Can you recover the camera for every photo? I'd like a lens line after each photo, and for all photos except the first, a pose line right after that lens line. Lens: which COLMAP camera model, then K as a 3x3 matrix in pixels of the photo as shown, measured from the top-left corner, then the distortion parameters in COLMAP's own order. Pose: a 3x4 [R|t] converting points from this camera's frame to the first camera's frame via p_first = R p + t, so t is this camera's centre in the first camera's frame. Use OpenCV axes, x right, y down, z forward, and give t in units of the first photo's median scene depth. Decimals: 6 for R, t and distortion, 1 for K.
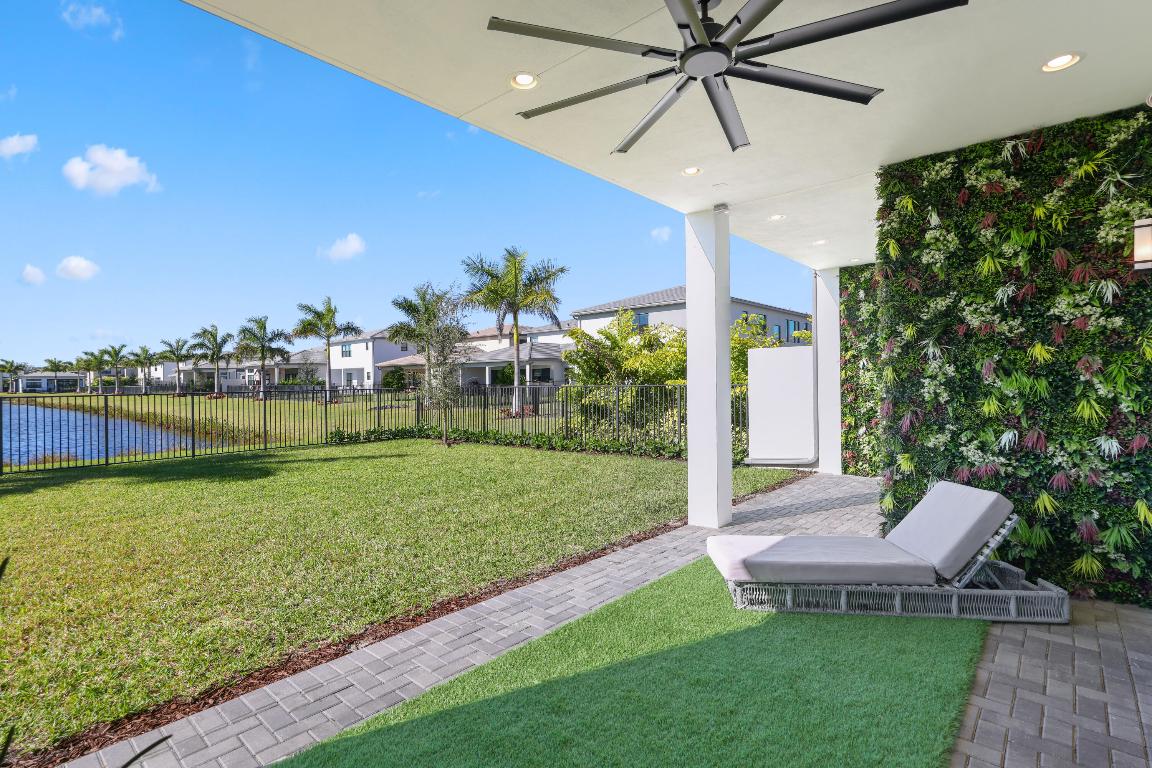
lens RADIAL K [[545.9, 0, 576.0], [0, 545.9, 384.0], [0, 0, 1]] dist [-0.001227, -0.000315]
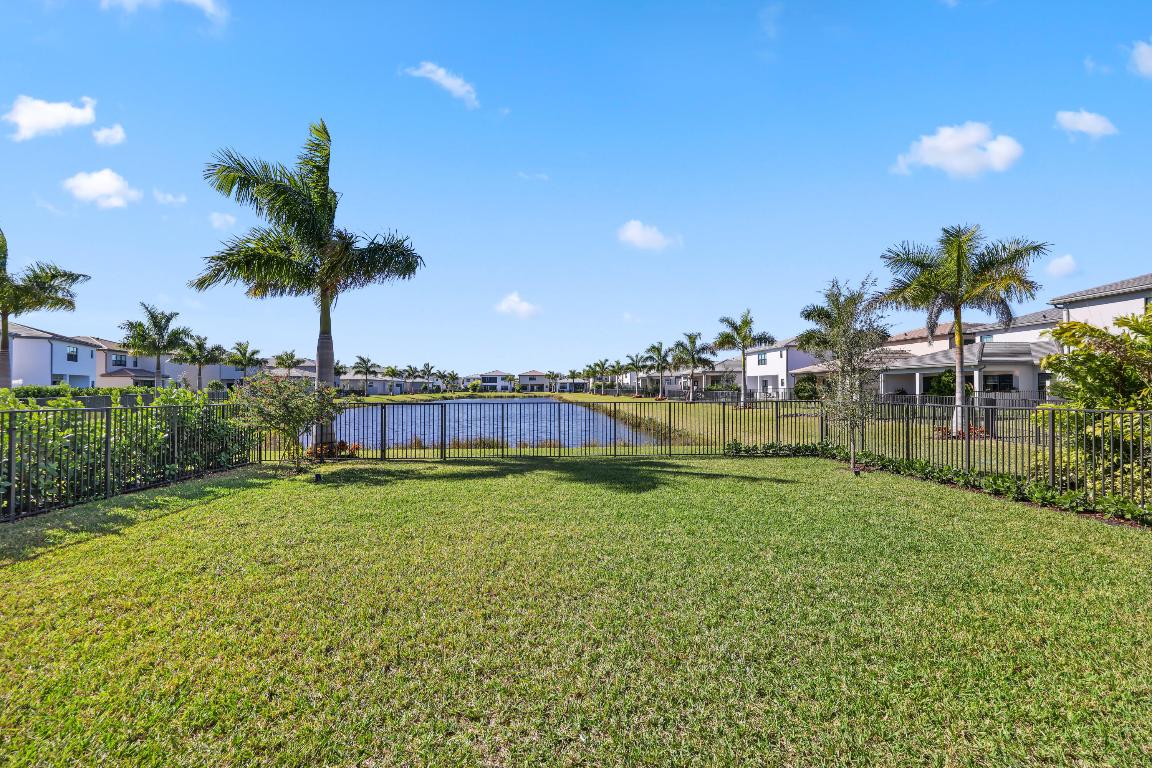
lens RADIAL K [[499.3, 0, 576.0], [0, 499.3, 384.0], [0, 0, 1]] dist [0.001246, 0.000332]
pose [[0.722930, 0.004709, -0.690905, -0.004631], [-0.010784, 0.999932, -0.004469, -0.004807], [0.690837, 0.010682, 0.722931, 0.043551]]
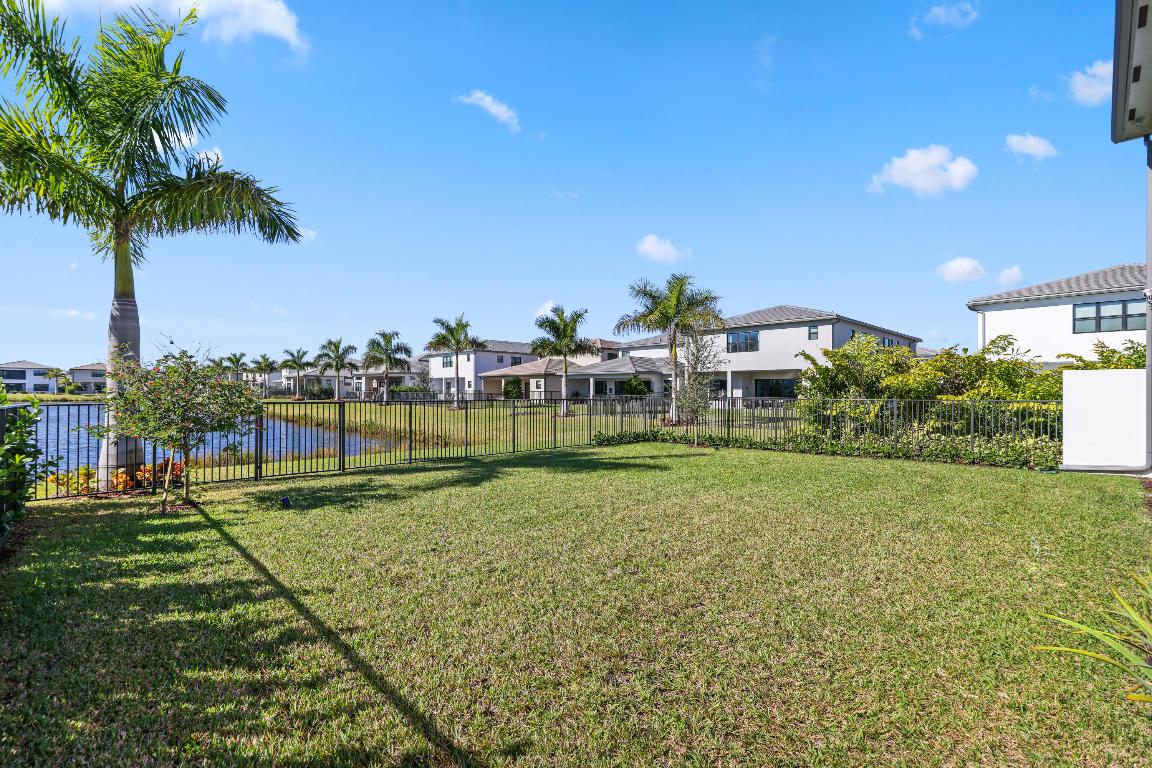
lens RADIAL K [[512.2, 0, 576.0], [0, 512.2, 384.0], [0, 0, 1]] dist [0.000675, 0.000101]
pose [[0.997676, 0.016174, -0.066189, -0.134321], [-0.017475, 0.999665, -0.019112, 0.000246], [0.065858, 0.020224, 0.997624, -0.034810]]
